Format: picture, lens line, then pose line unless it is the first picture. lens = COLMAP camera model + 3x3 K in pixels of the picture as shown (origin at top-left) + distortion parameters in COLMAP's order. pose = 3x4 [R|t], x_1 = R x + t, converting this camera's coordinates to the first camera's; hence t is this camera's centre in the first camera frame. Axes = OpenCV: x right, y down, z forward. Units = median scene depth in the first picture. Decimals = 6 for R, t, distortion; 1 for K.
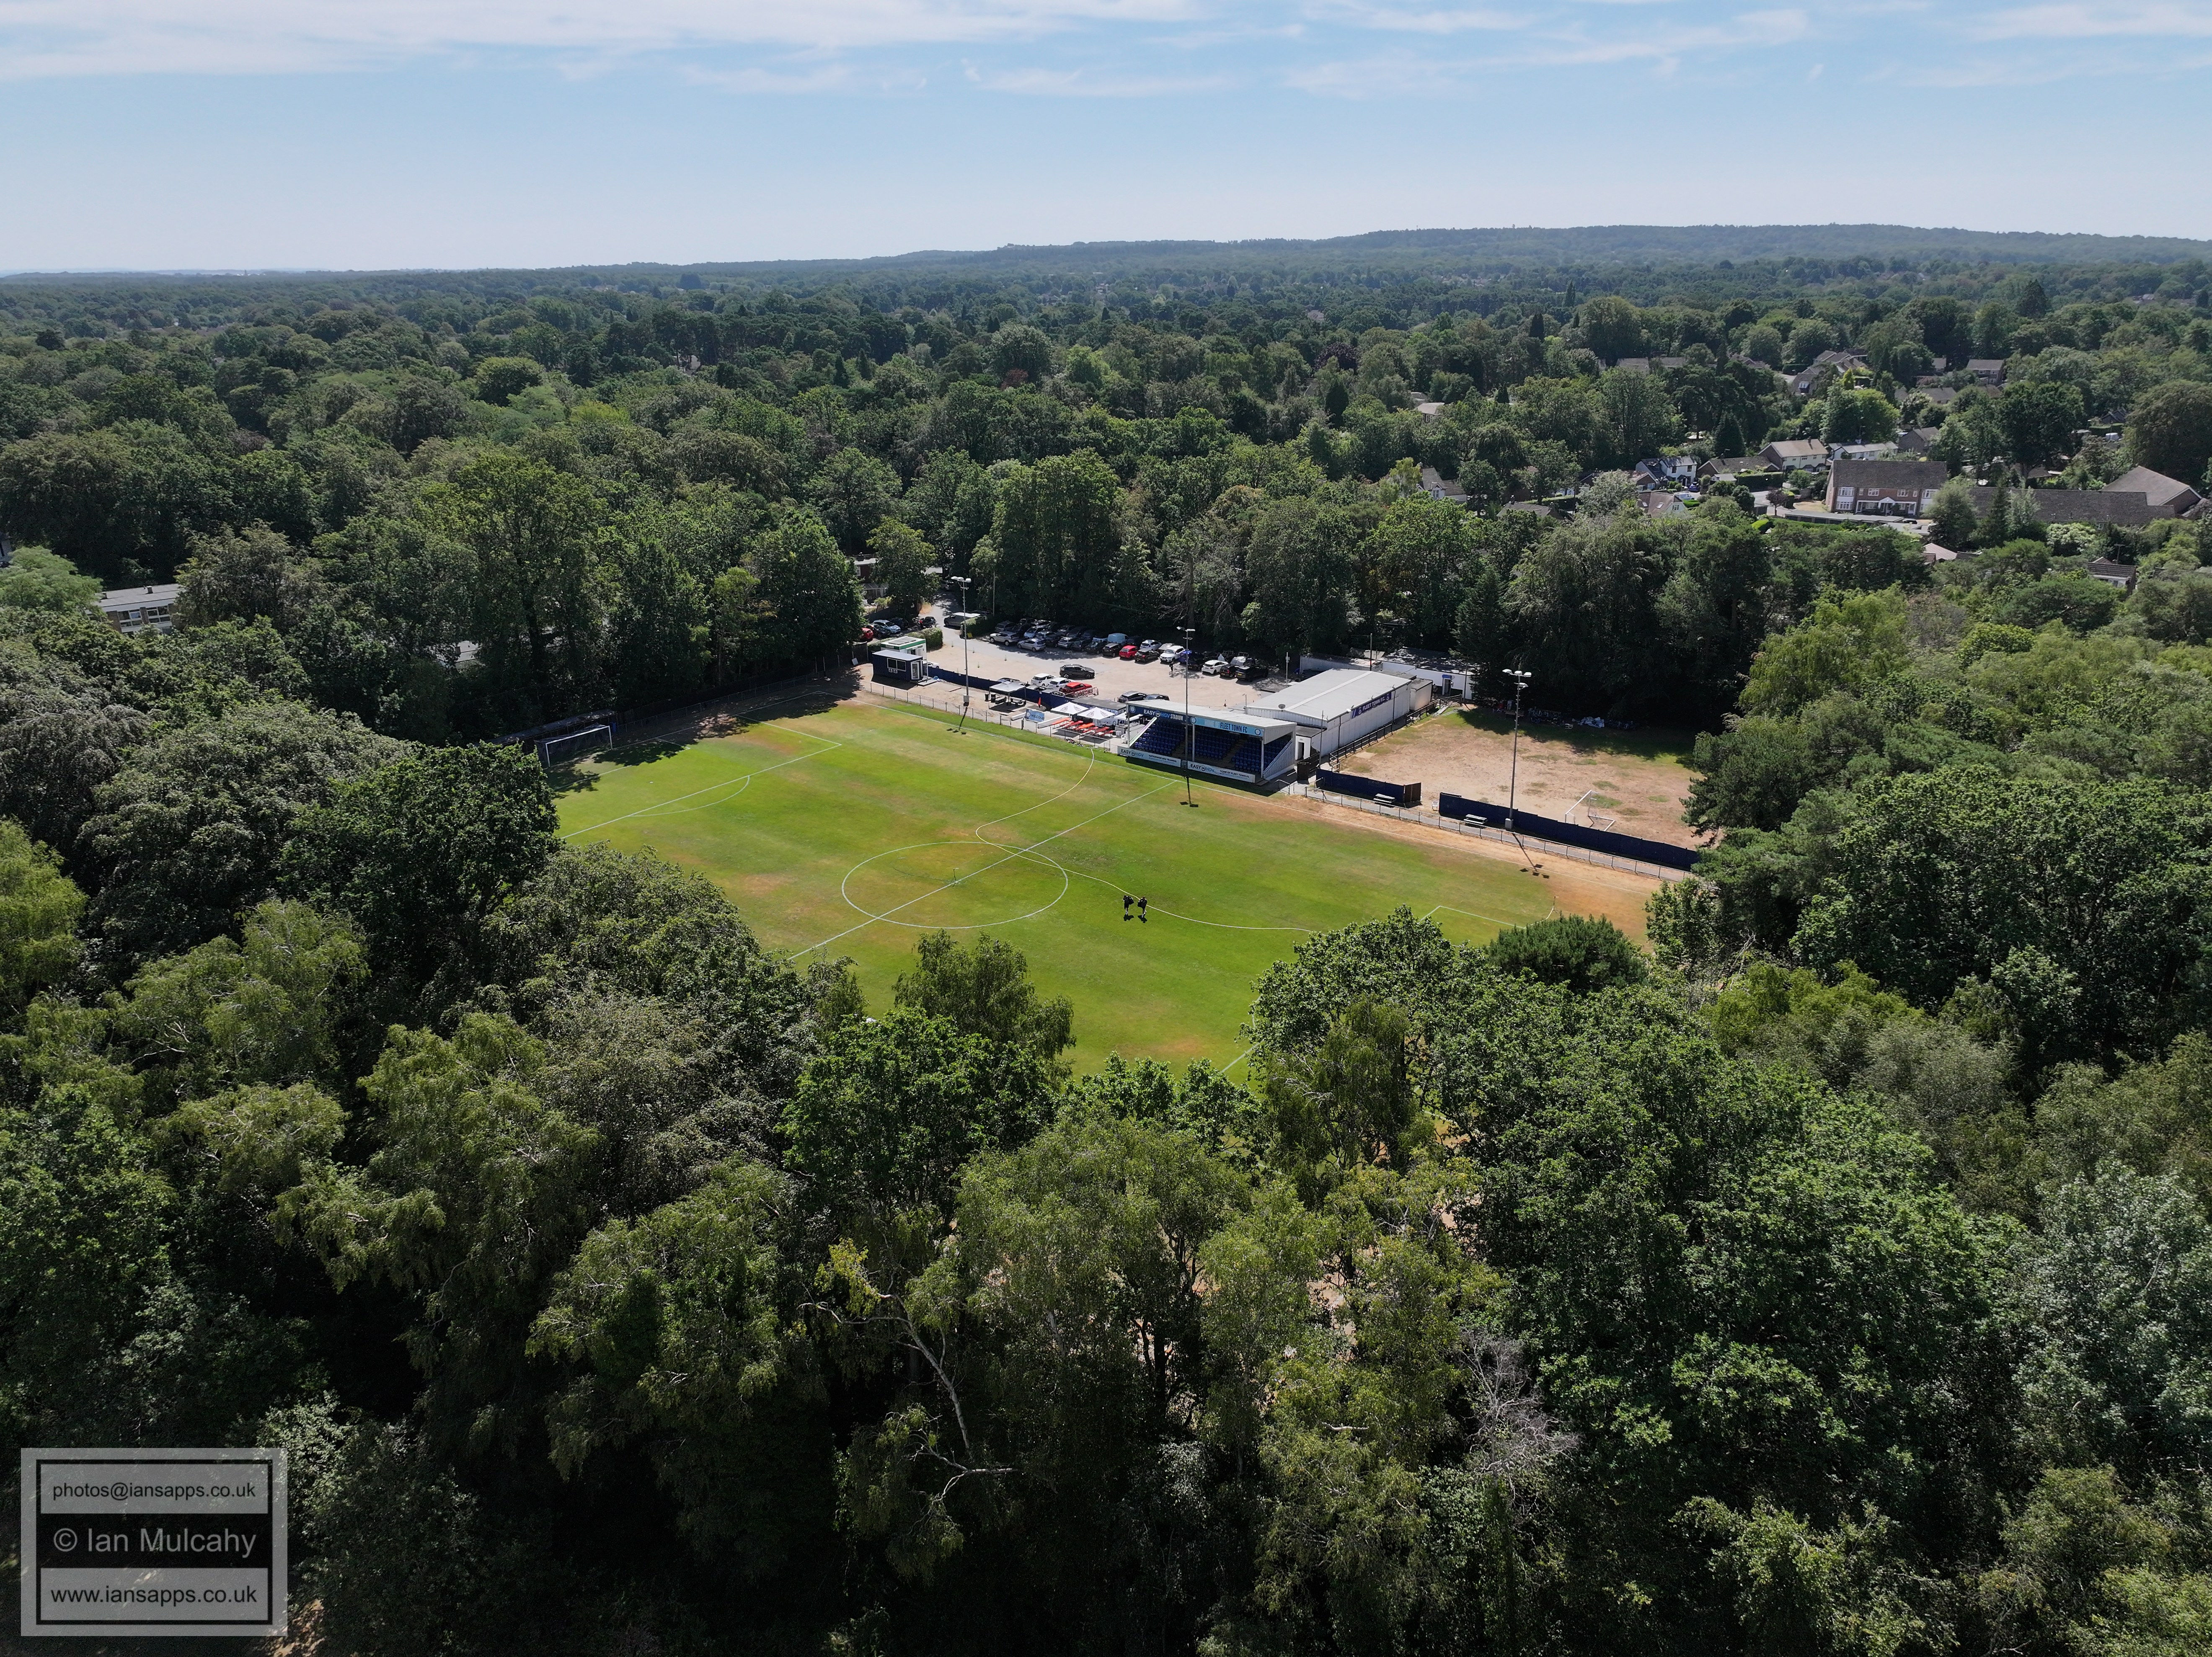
lens RADIAL K [[1567.5, 0, 1112.1], [0, 1567.5, 816.6], [0, 0, 1]] dist [0.000103, 0.021045]
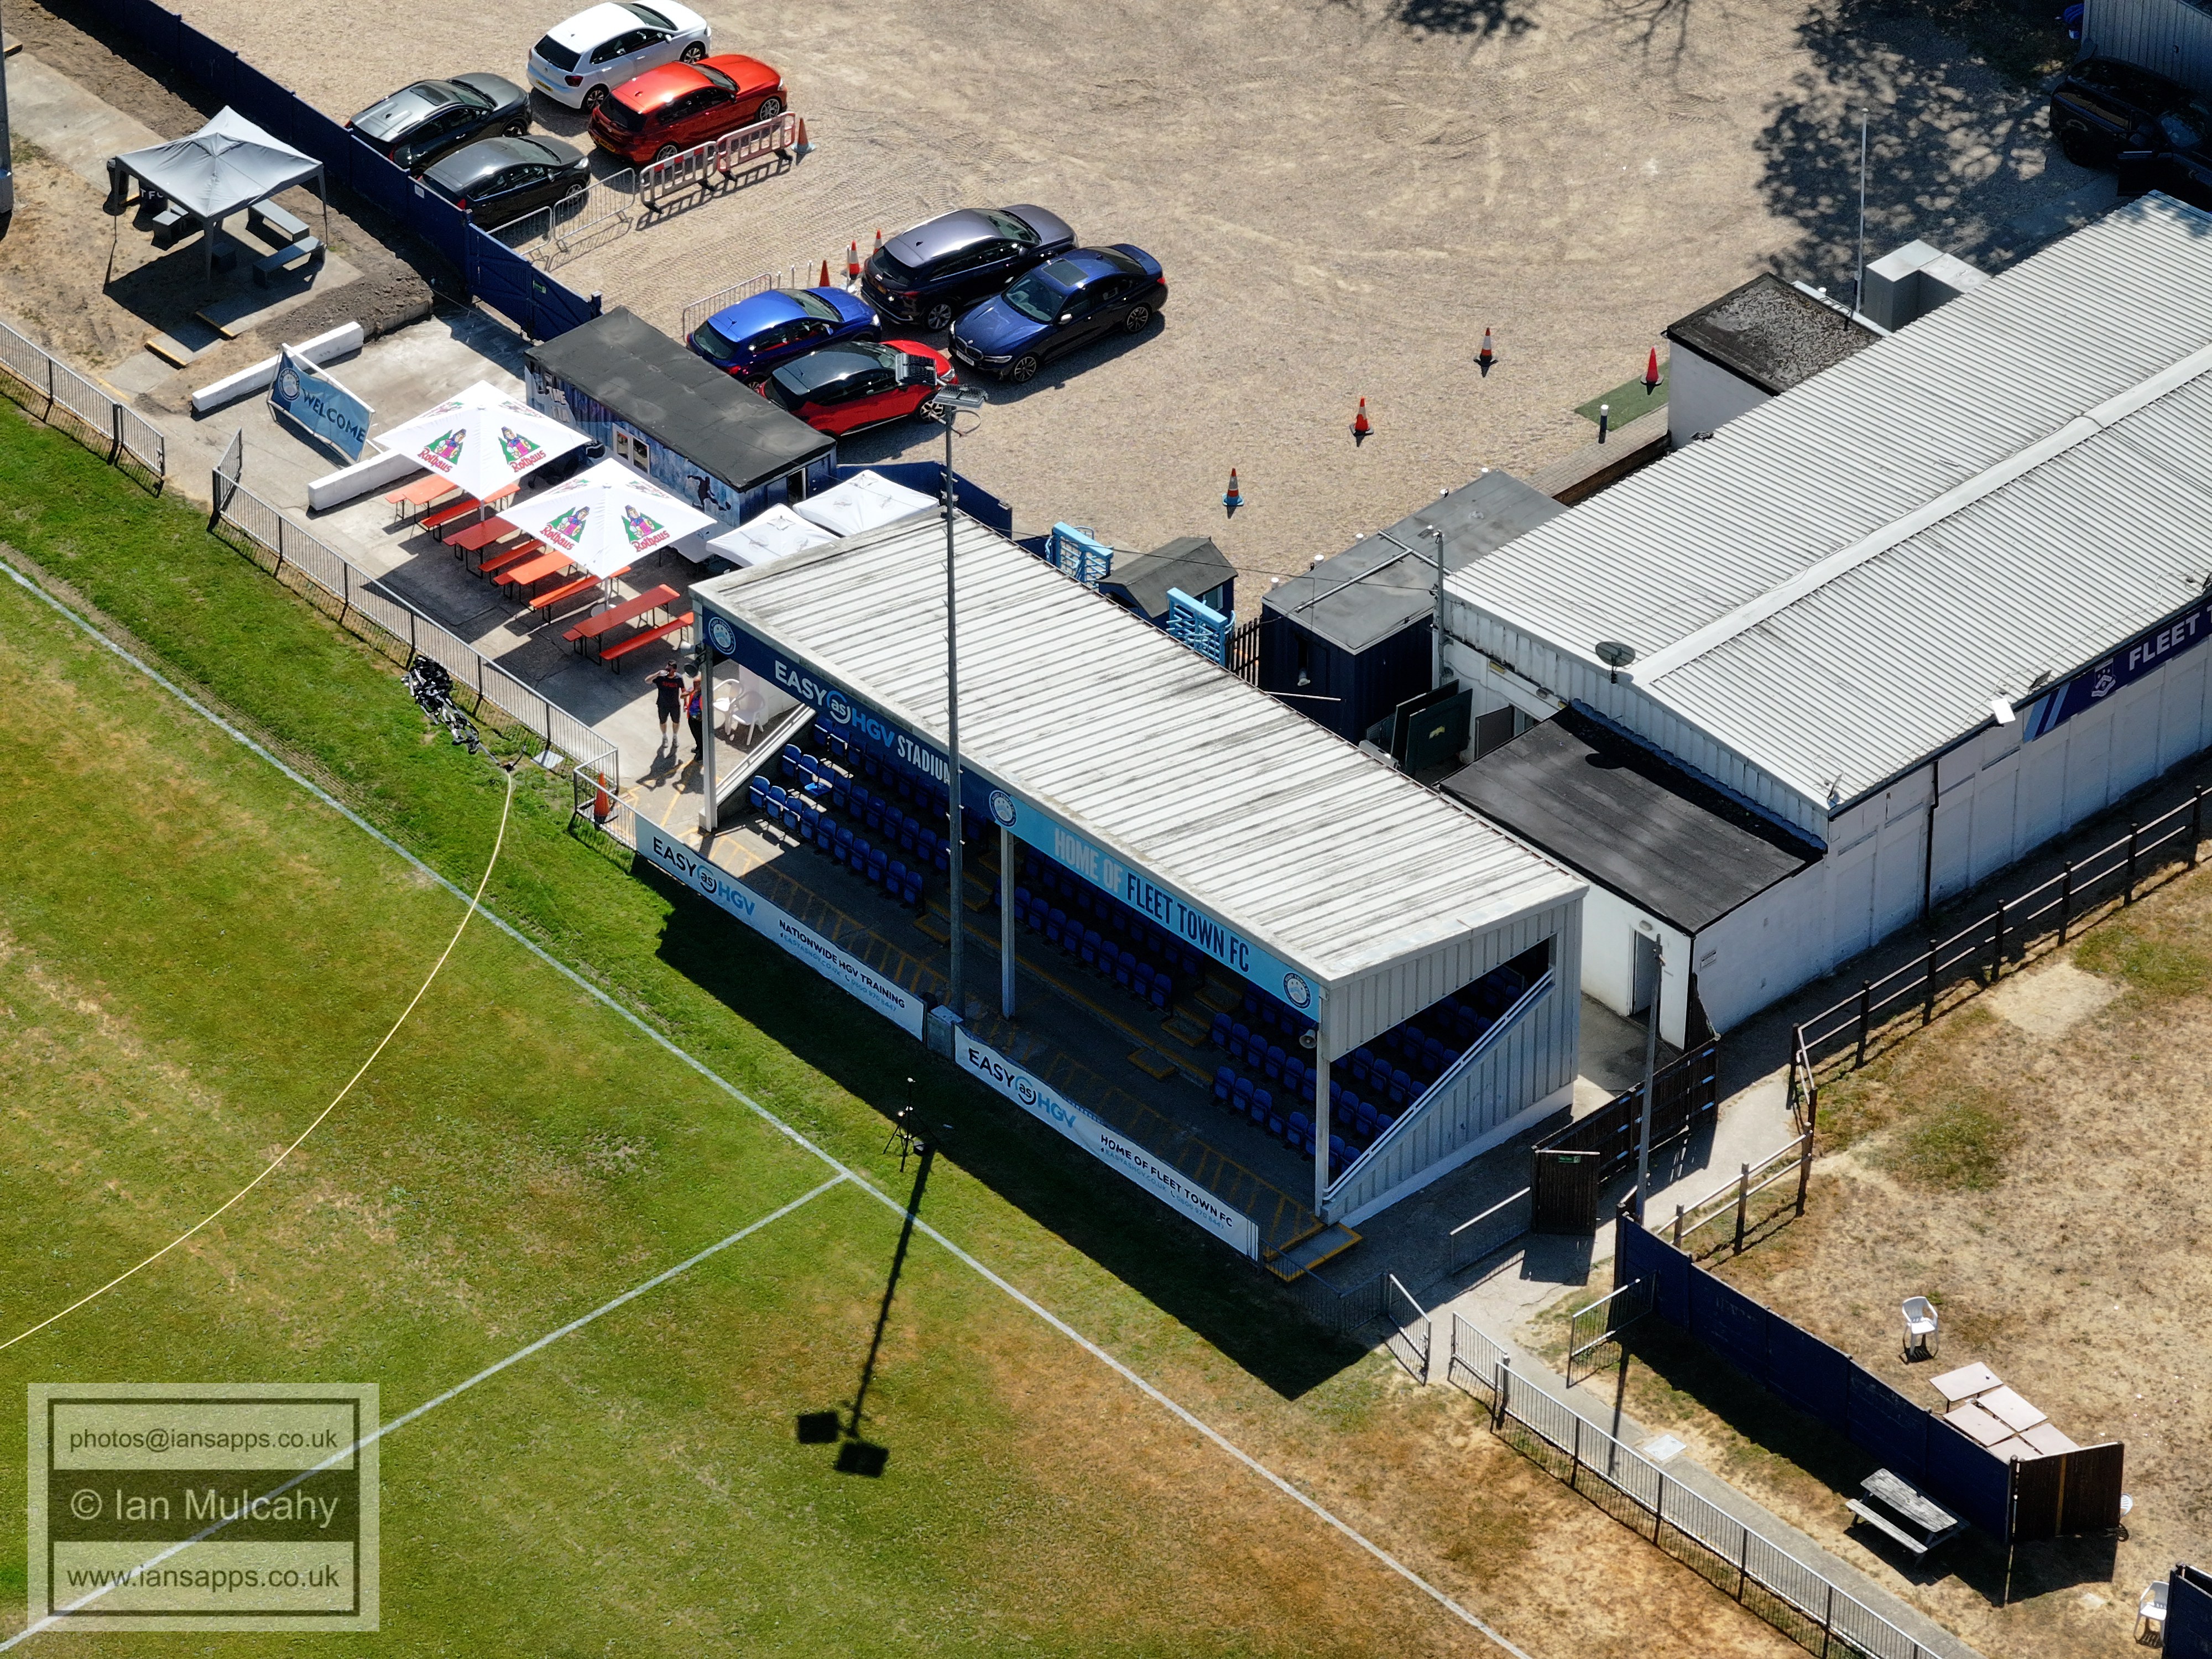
lens RADIAL K [[10805.4, 0, 1109.1], [0, 10805.4, 826.0], [0, 0, 1]] dist [-0.240145, 0.000000]
pose [[0.981595, 0.116371, -0.151427, 0.234541], [-0.069665, 0.956455, 0.283446, -0.383014], [0.177817, -0.267680, 0.946958, -0.140541]]
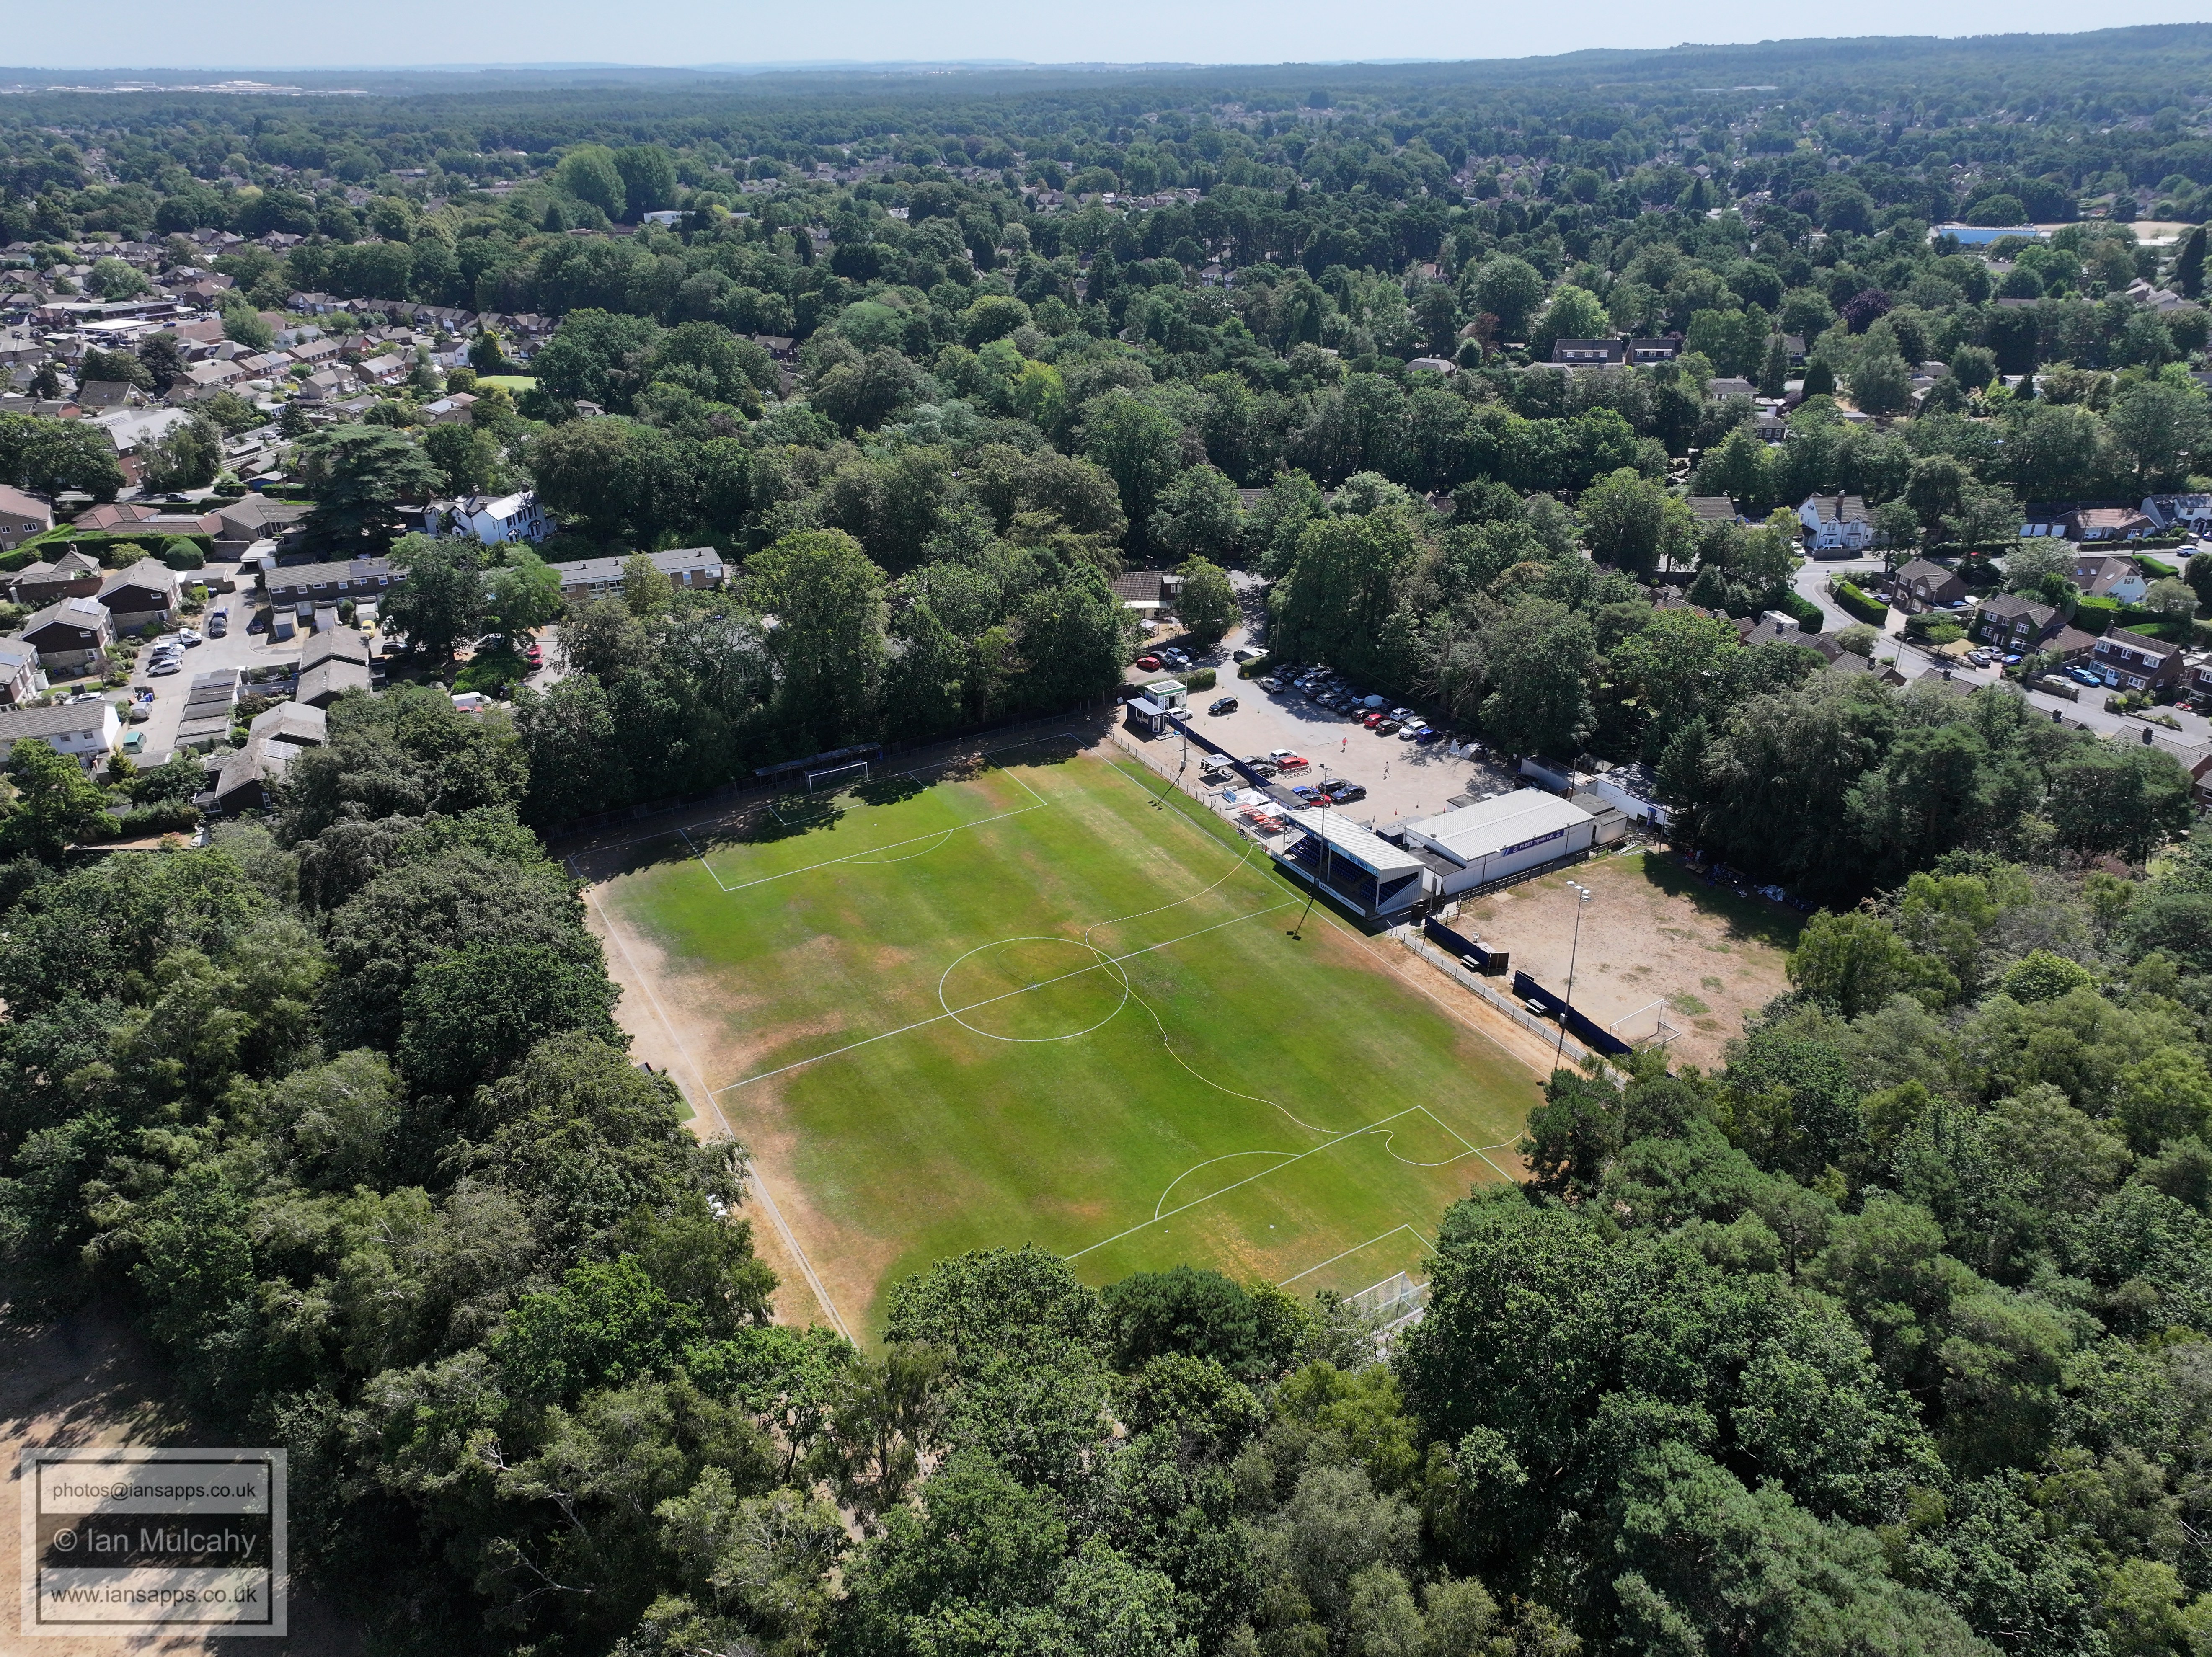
lens RADIAL K [[1567.5, 0, 1107.6], [0, 1567.5, 816.6], [0, 0, 1]] dist [0.000103, 0.021045]
pose [[0.924457, 0.167688, -0.342433, 0.263402], [-0.126811, 0.982192, 0.138625, -0.200579], [0.359581, -0.084728, 0.929259, -0.060191]]
